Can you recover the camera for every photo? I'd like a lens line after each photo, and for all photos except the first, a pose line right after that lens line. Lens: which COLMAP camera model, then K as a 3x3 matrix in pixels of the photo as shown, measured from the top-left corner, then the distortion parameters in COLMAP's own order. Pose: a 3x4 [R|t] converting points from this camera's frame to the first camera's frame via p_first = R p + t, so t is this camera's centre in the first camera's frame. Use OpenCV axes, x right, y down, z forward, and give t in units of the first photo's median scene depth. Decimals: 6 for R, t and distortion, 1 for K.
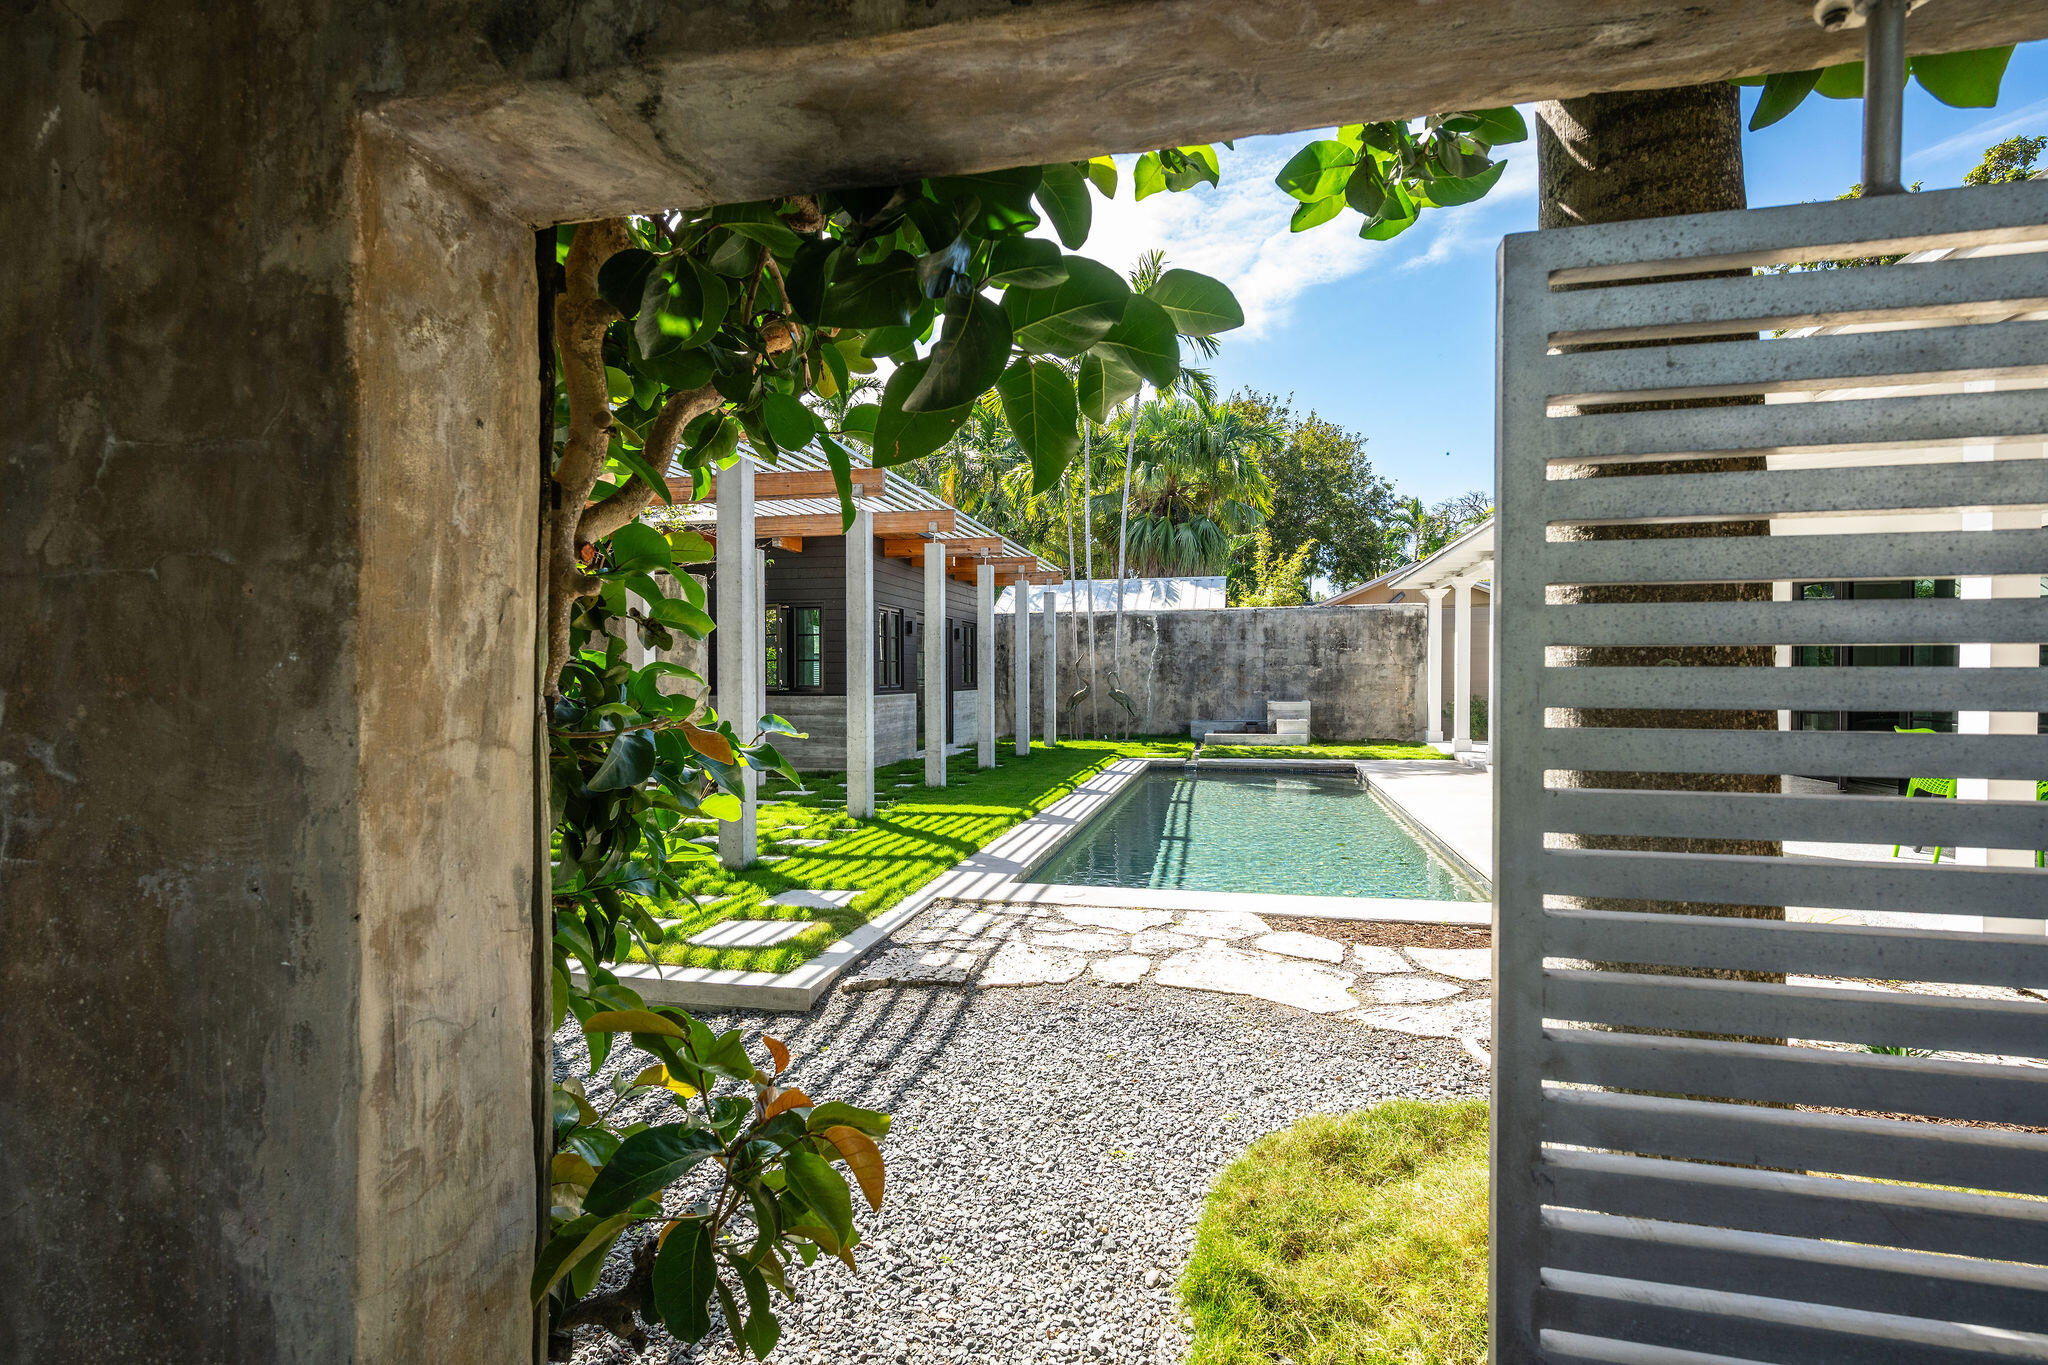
lens RADIAL K [[1018.2, 0, 1022.4], [0, 1018.2, 684.0], [0, 0, 1]] dist [-0.000042, -0.000002]
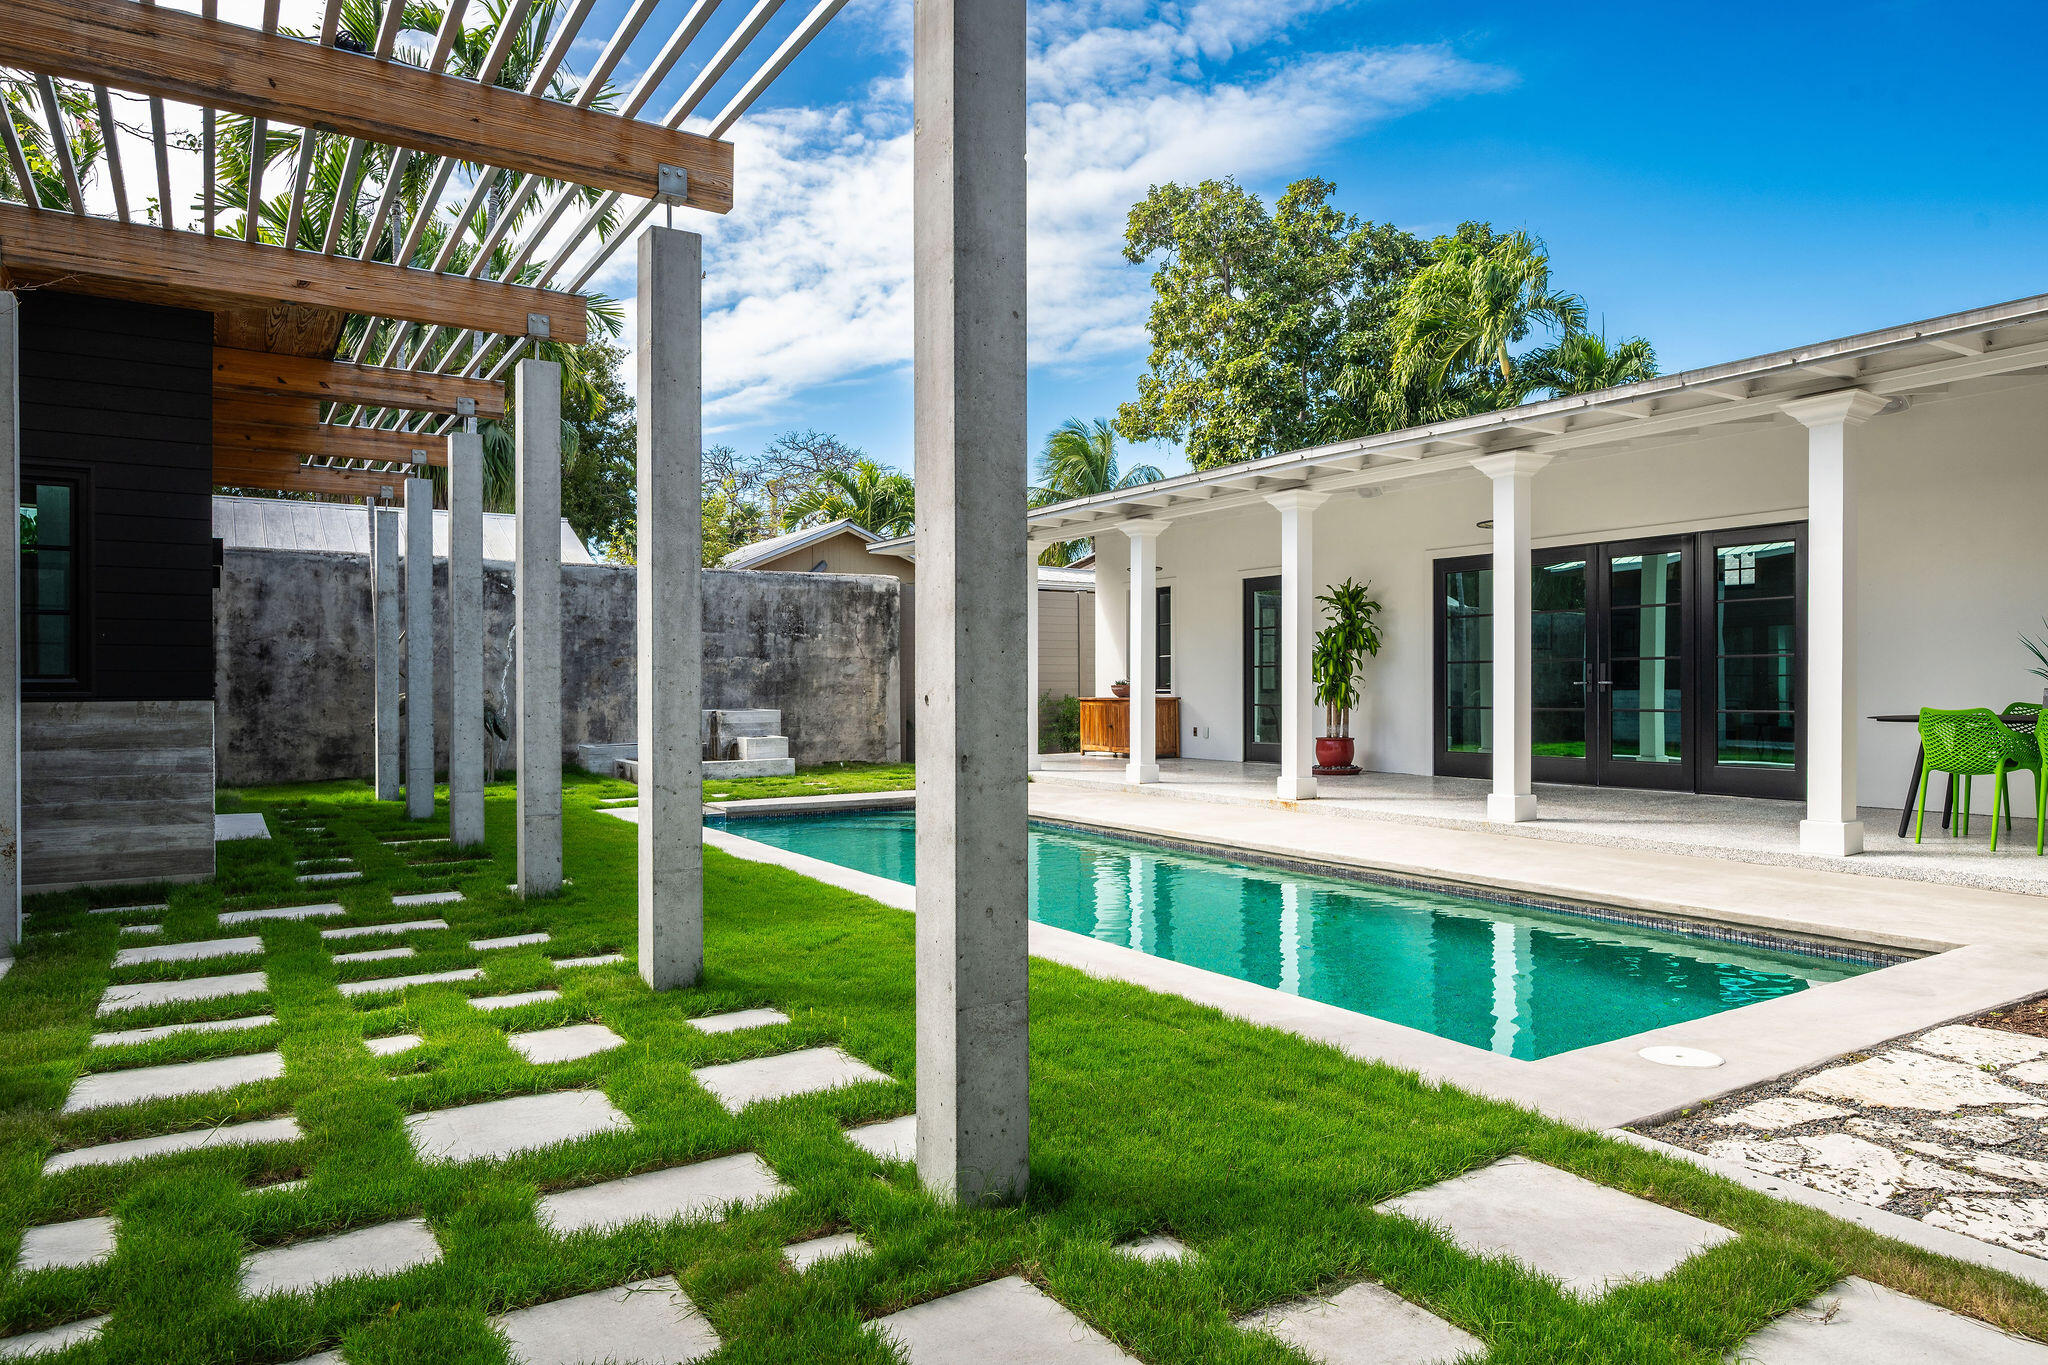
lens RADIAL K [[1295.3, 0, 1022.8], [0, 1295.3, 685.3], [0, 0, 1]] dist [0.001470, -0.000440]
pose [[0.683251, 0.002661, 0.730178, -0.230024], [0.005262, 0.999949, -0.008568, 0.008736], [-0.730164, 0.009697, 0.683203, 0.282684]]
